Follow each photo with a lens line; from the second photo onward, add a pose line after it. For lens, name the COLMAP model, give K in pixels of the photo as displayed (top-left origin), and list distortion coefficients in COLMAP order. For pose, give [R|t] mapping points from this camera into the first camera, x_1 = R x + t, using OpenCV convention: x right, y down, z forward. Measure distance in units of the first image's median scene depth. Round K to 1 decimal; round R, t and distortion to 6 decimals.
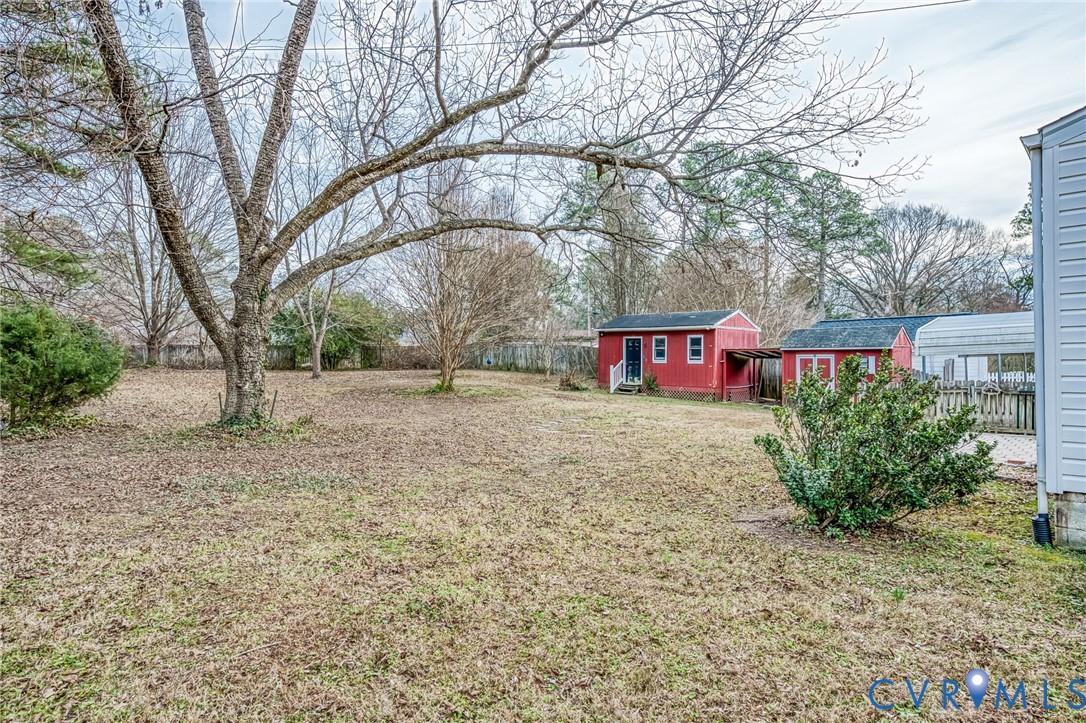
lens RADIAL K [[569.9, 0, 543.0], [0, 569.9, 361.5], [0, 0, 1]] dist [-0.003111, -0.000373]
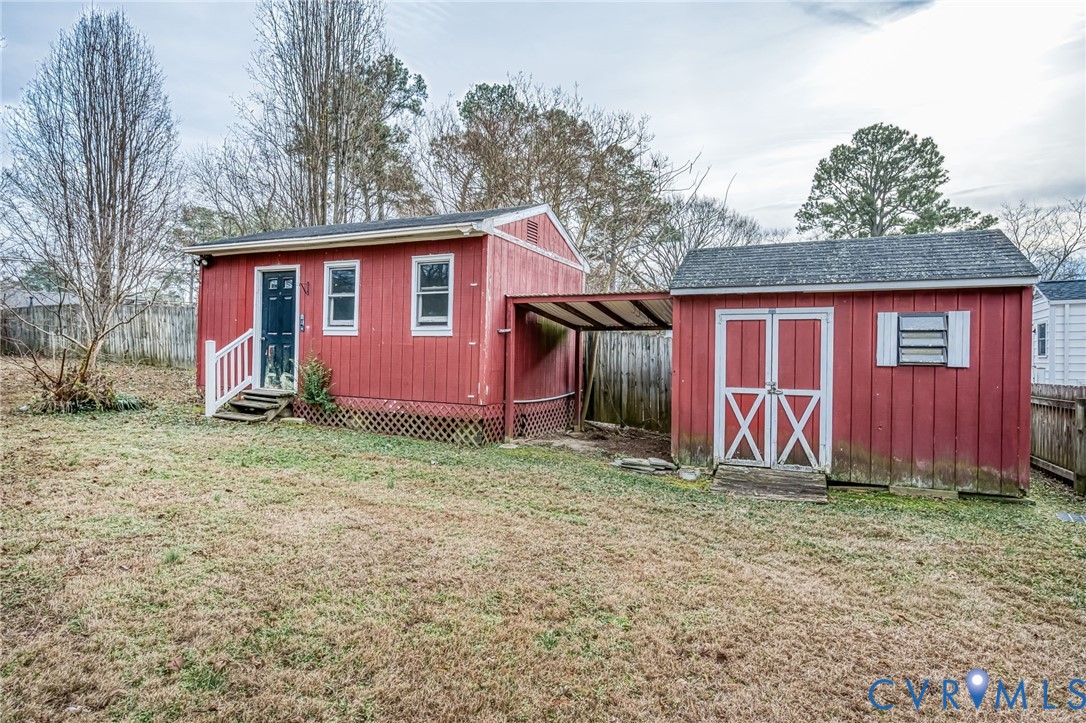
lens RADIAL K [[440.9, 0, 546.2], [0, 440.9, 357.7], [0, 0, 1]] dist [-0.000356, -0.000031]
pose [[0.923070, 0.018251, 0.384200, 0.224655], [-0.015240, 0.999825, -0.010880, 0.018785], [-0.384331, 0.004187, 0.923186, 0.709222]]
